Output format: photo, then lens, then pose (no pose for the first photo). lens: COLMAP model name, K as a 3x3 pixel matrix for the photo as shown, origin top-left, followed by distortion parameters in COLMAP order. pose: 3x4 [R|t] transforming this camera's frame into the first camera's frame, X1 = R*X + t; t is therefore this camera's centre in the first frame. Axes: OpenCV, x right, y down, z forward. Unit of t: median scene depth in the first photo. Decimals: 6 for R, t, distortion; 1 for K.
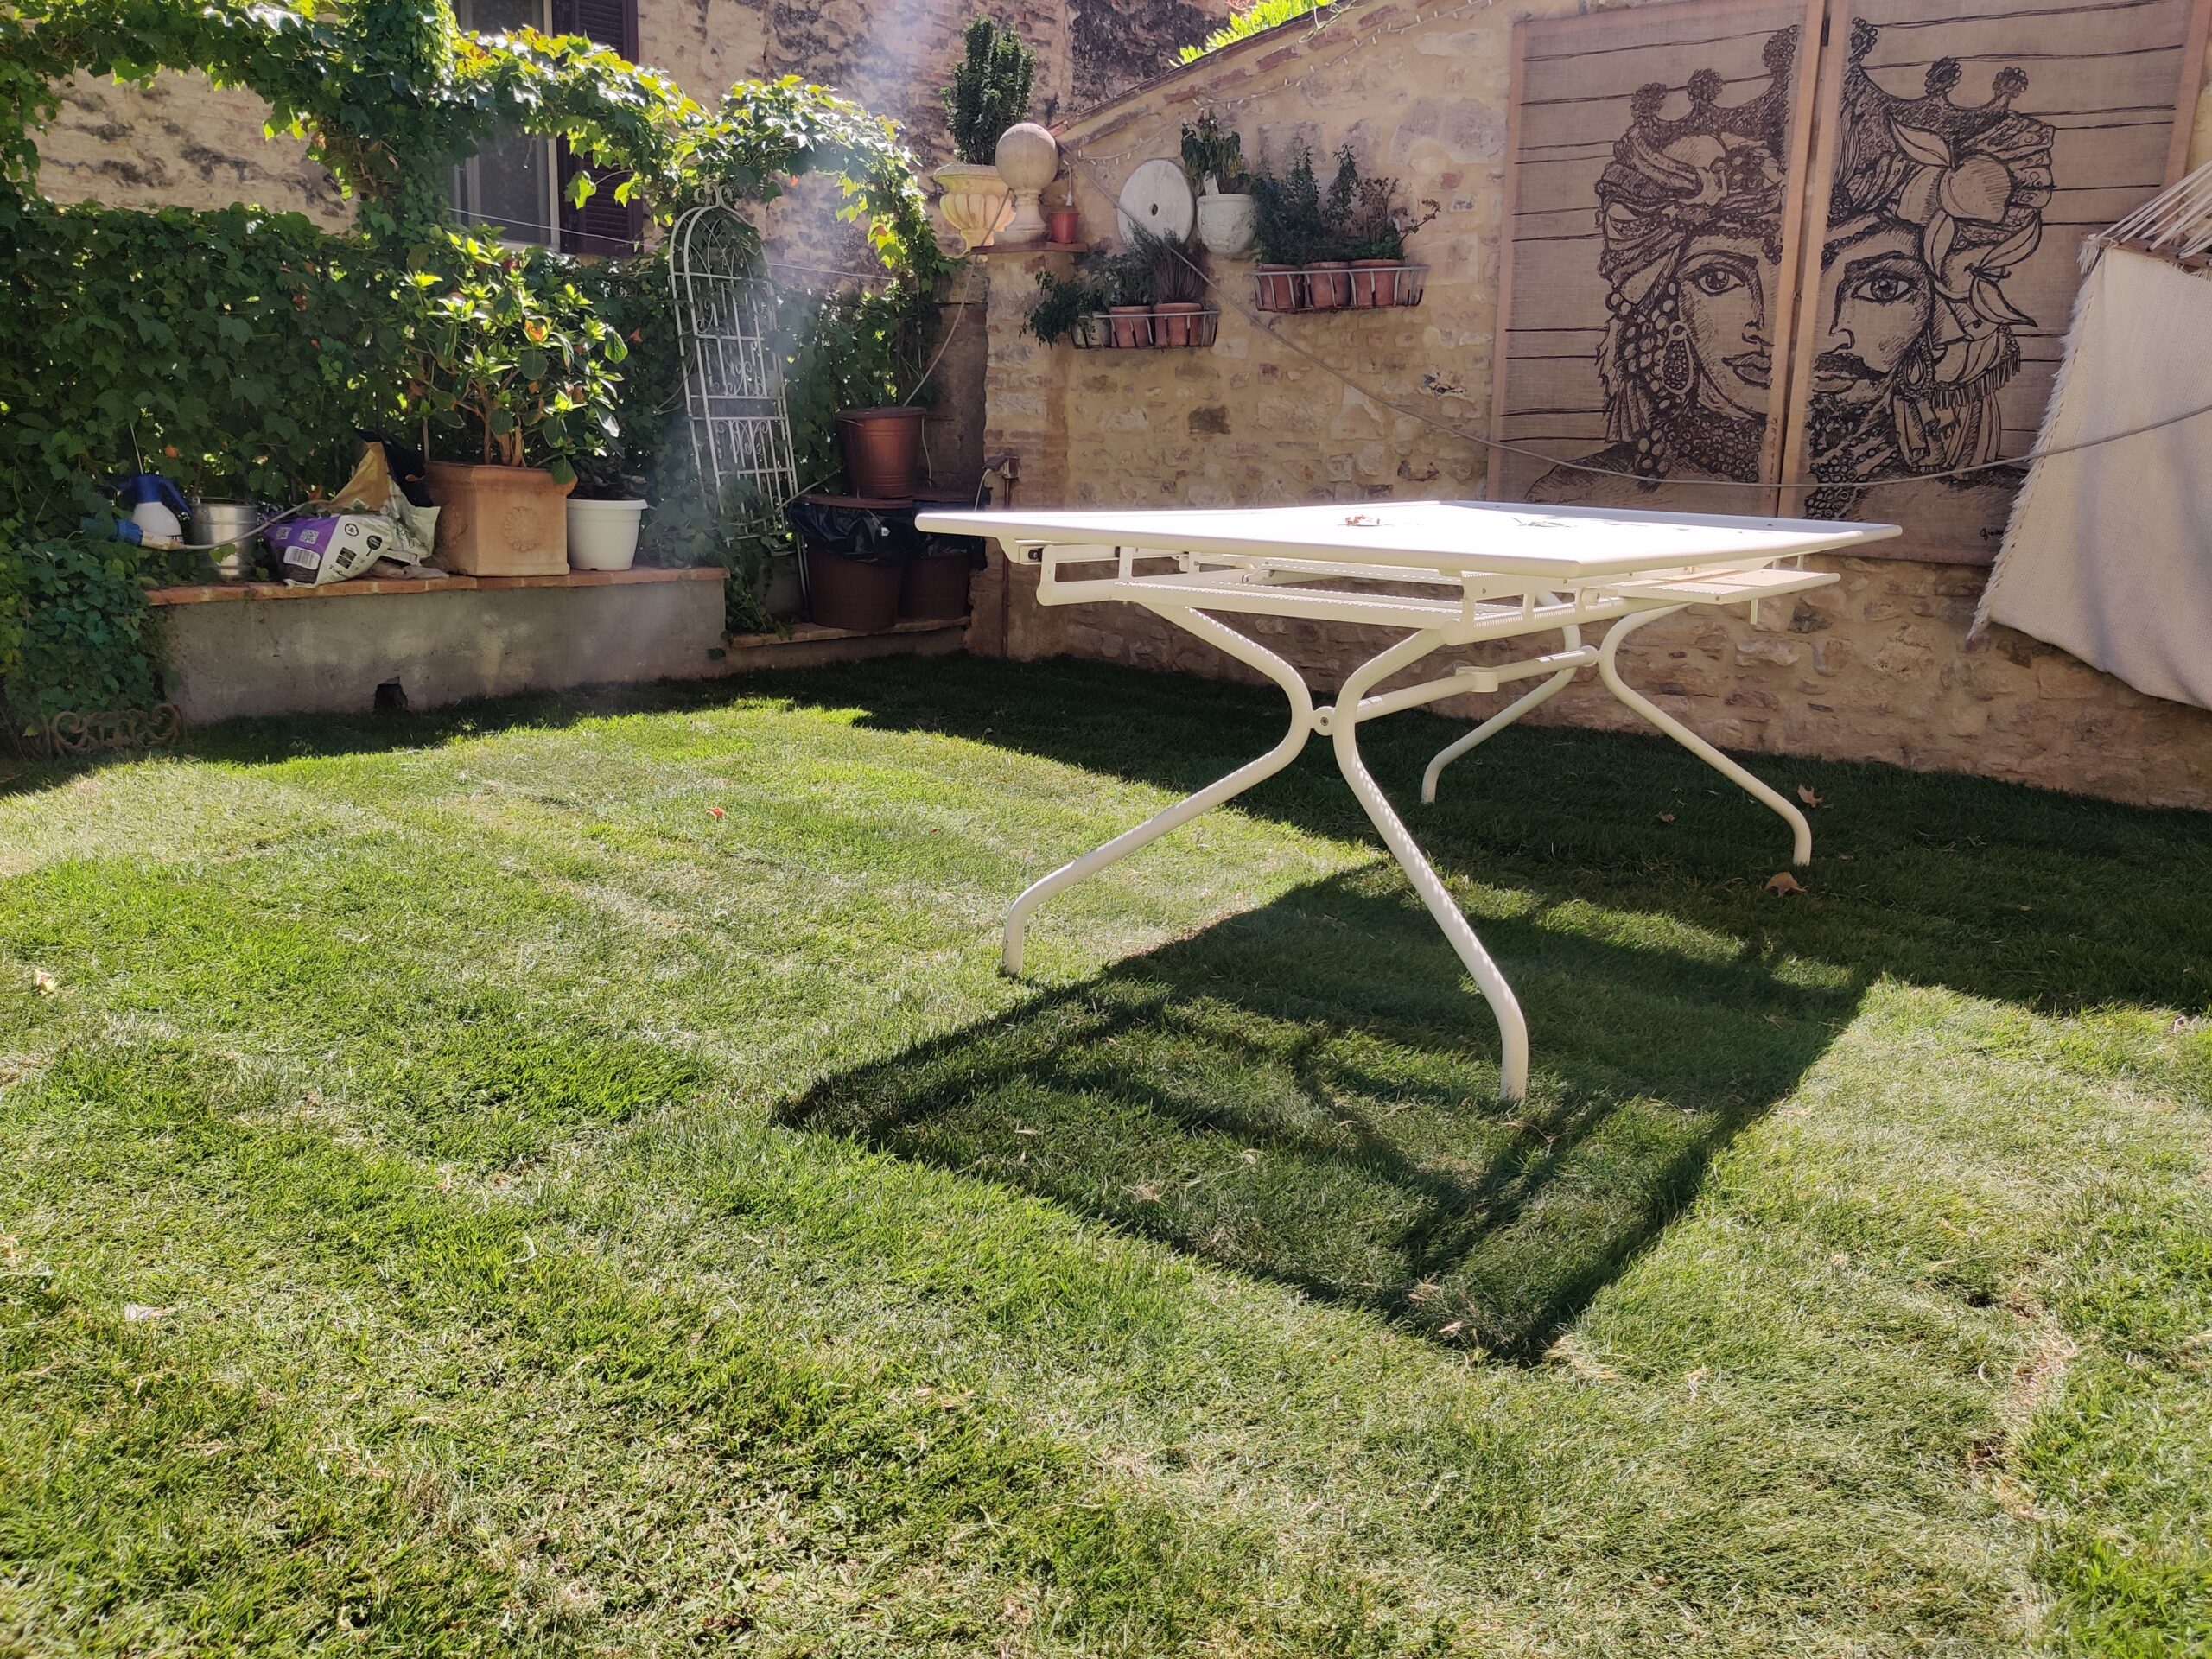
lens RADIAL K [[1704.1, 0, 1084.3], [0, 1704.1, 785.2], [0, 0, 1]] dist [0.021870, -0.028836]
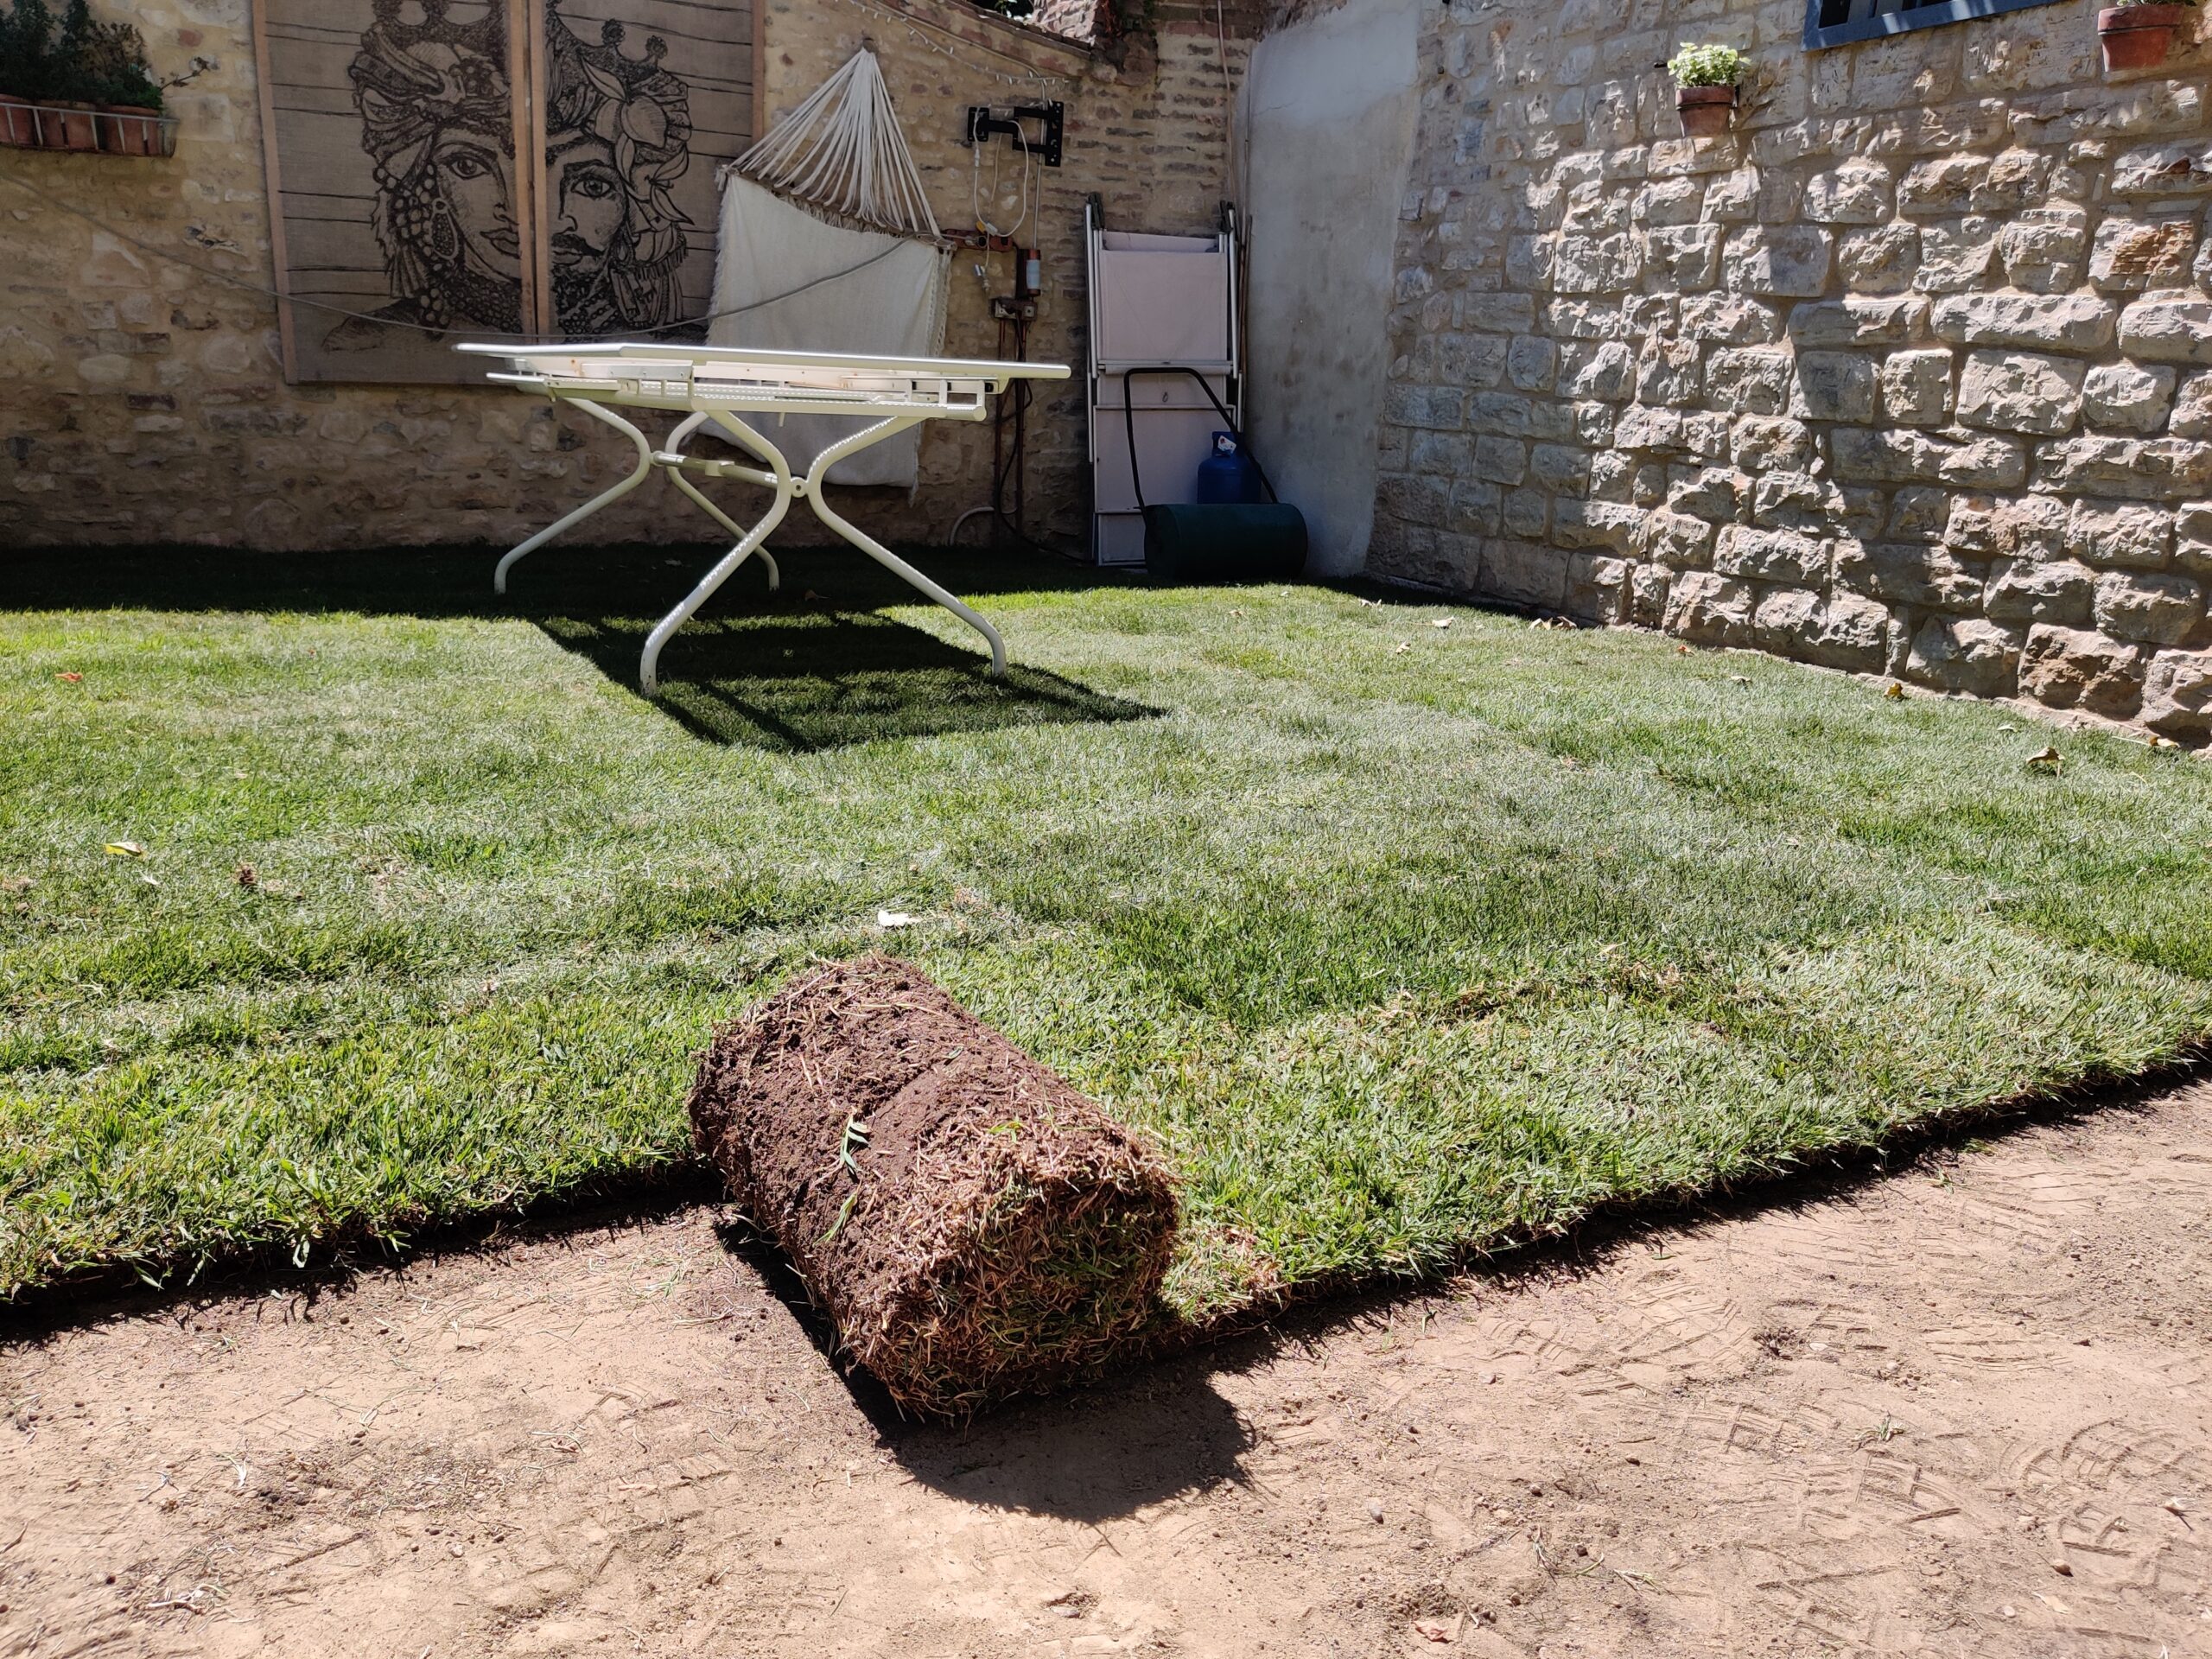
lens RADIAL K [[1704.1, 0, 1094.8], [0, 1704.1, 844.6], [0, 0, 1]] dist [0.021870, -0.028836]
pose [[0.430750, -0.250945, 0.866880, -0.619730], [0.158508, 0.966668, 0.201070, 0.004081], [-0.888442, 0.050797, 0.456168, 0.048691]]
